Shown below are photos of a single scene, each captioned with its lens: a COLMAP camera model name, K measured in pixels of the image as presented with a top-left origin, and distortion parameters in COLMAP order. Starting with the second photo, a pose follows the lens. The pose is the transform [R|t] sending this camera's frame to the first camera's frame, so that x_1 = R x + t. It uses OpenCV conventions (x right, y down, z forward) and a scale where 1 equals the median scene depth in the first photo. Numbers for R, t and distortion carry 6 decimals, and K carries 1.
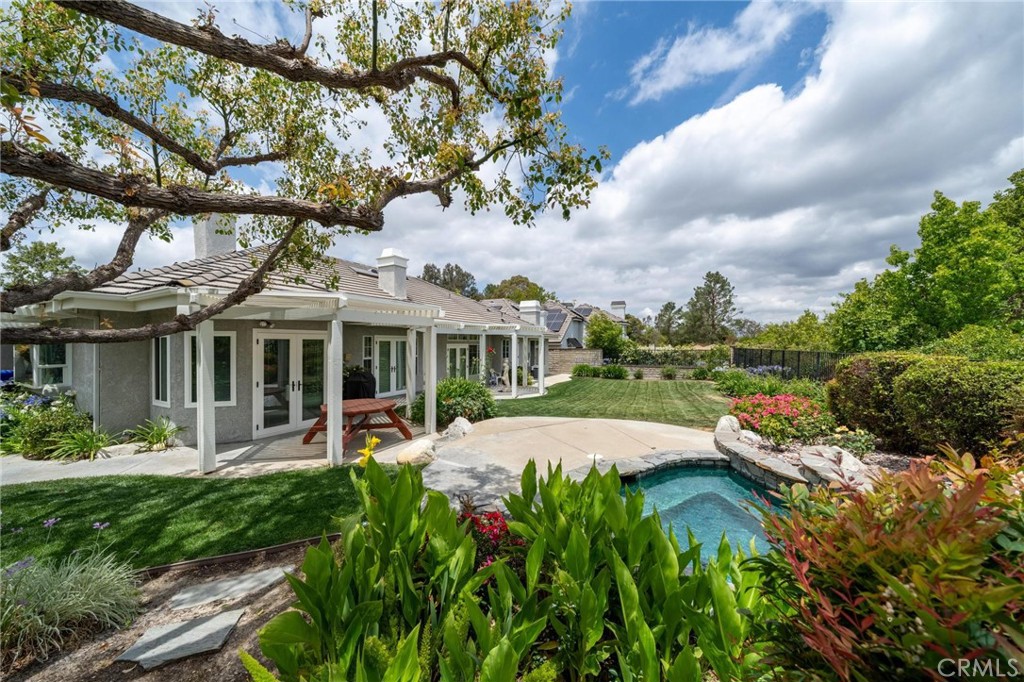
lens RADIAL K [[360.8, 0, 505.0], [0, 360.8, 345.2], [0, 0, 1]] dist [-0.000984, -0.000200]
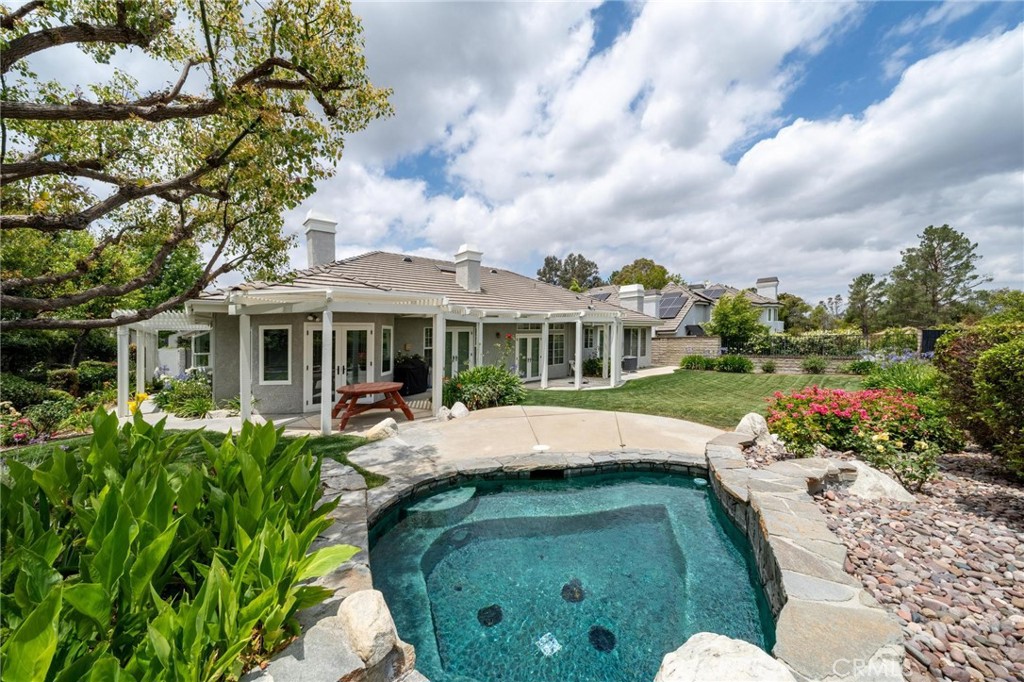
lens RADIAL K [[370.4, 0, 512.0], [0, 370.4, 341.0], [0, 0, 1]] dist [-0.001023, -0.000103]
pose [[0.929204, -0.019269, -0.369066, 0.146558], [0.020962, 0.999780, 0.000580, 0.011060], [0.368973, -0.008275, 0.929403, 0.031936]]
